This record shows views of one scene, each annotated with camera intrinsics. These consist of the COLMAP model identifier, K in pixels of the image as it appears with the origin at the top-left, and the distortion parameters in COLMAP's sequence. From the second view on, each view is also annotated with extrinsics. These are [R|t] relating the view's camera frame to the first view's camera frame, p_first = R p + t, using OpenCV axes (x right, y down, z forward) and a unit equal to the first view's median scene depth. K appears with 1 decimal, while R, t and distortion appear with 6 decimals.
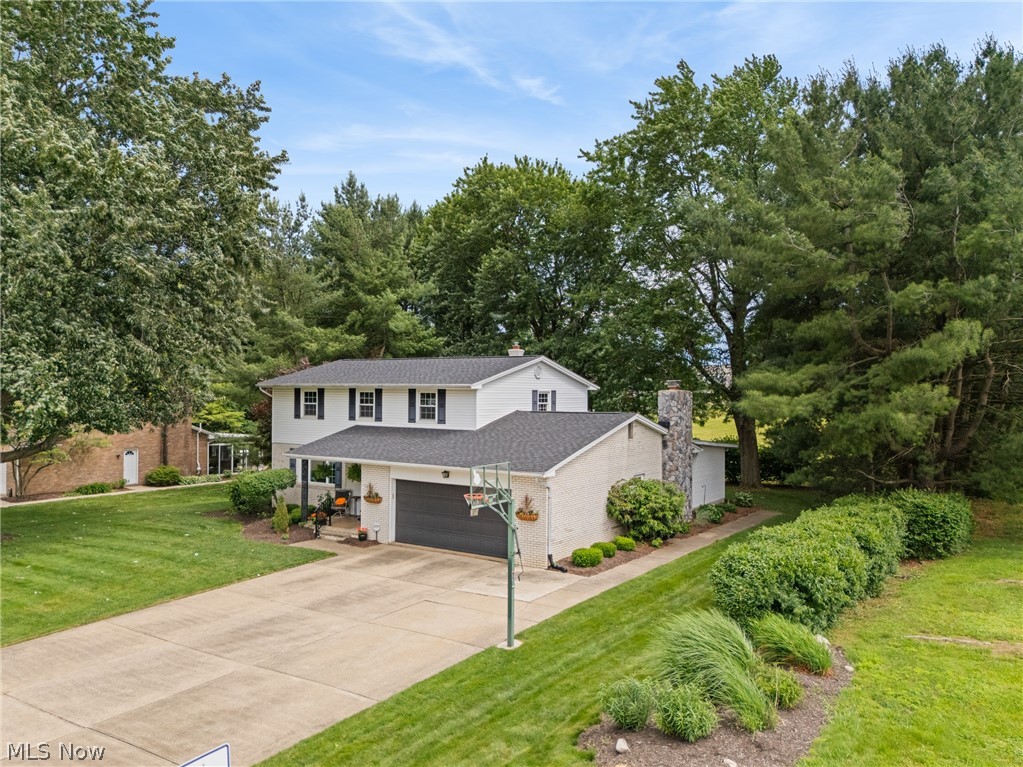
lens RADIAL K [[771.8, 0, 511.5], [0, 771.8, 383.5], [0, 0, 1]] dist [0.022067, 0.001032]
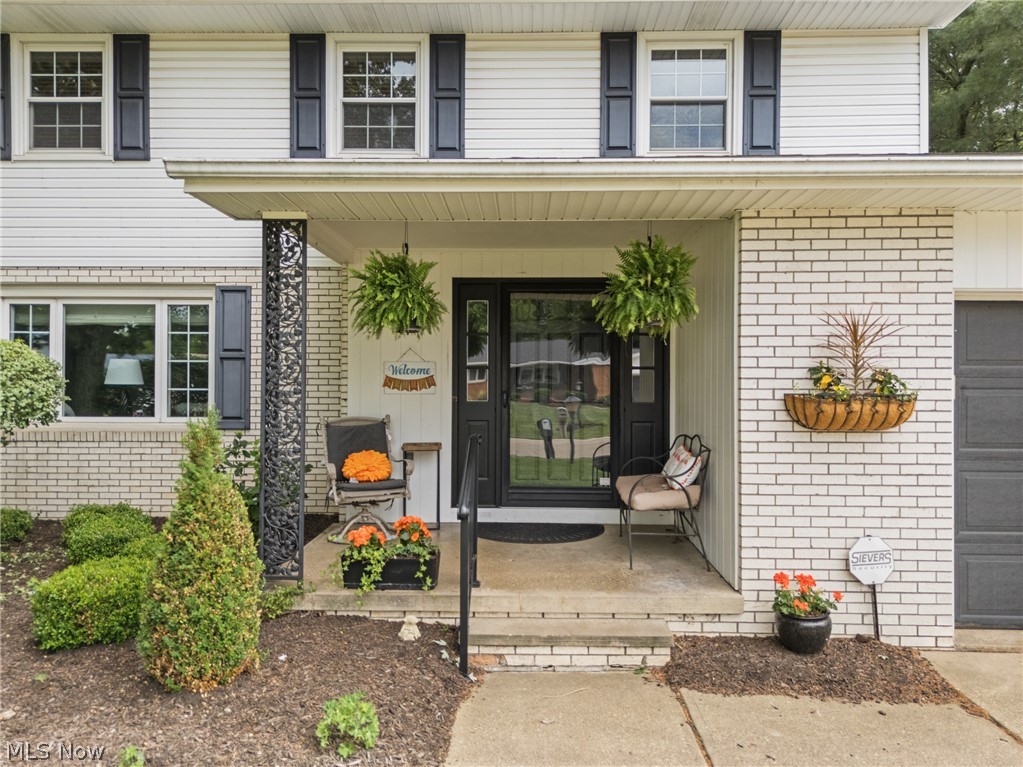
lens RADIAL K [[771.5, 0, 511.5], [0, 771.5, 383.5], [0, 0, 1]] dist [-0.008425, 0.002725]
pose [[0.842302, 0.005436, 0.538978, -0.354579], [-0.002945, 0.999981, -0.005483, 0.152046], [-0.538998, 0.003031, 0.842302, 0.932830]]
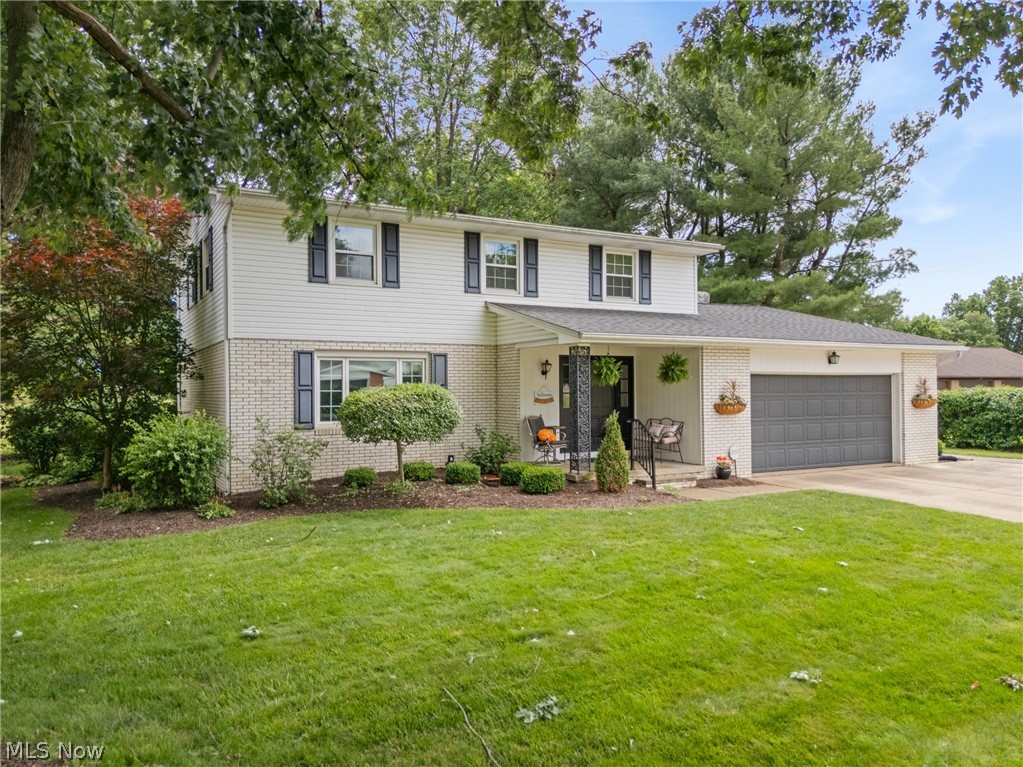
lens RADIAL K [[725.3, 0, 511.5], [0, 725.3, 383.5], [0, 0, 1]] dist [-0.002622, 0.000288]
pose [[0.461908, 0.002796, 0.886923, -0.784205], [0.008812, 0.999931, -0.007741, 0.140837], [-0.886884, 0.011391, 0.461852, 0.931701]]
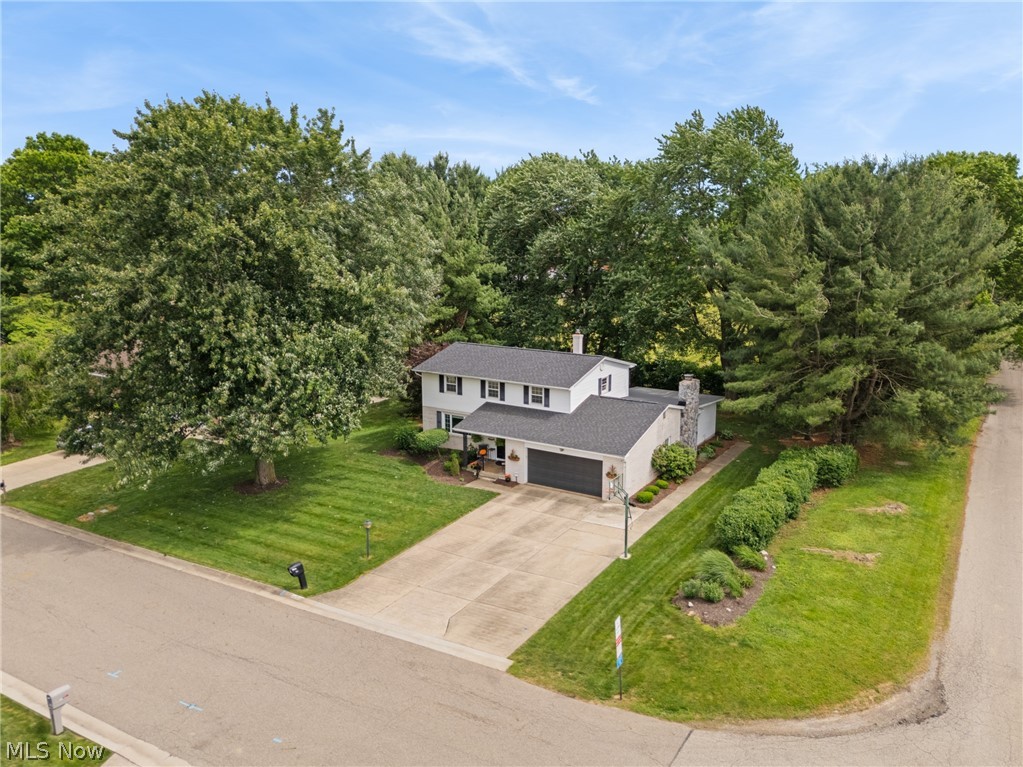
lens RADIAL K [[771.5, 0, 511.5], [0, 771.5, 383.5], [0, 0, 1]] dist [-0.008425, 0.002725]
pose [[0.999305, -0.021052, 0.030778, -0.243685], [0.014024, 0.976970, 0.212916, -0.390990], [-0.034551, -0.212336, 0.976586, -0.653649]]
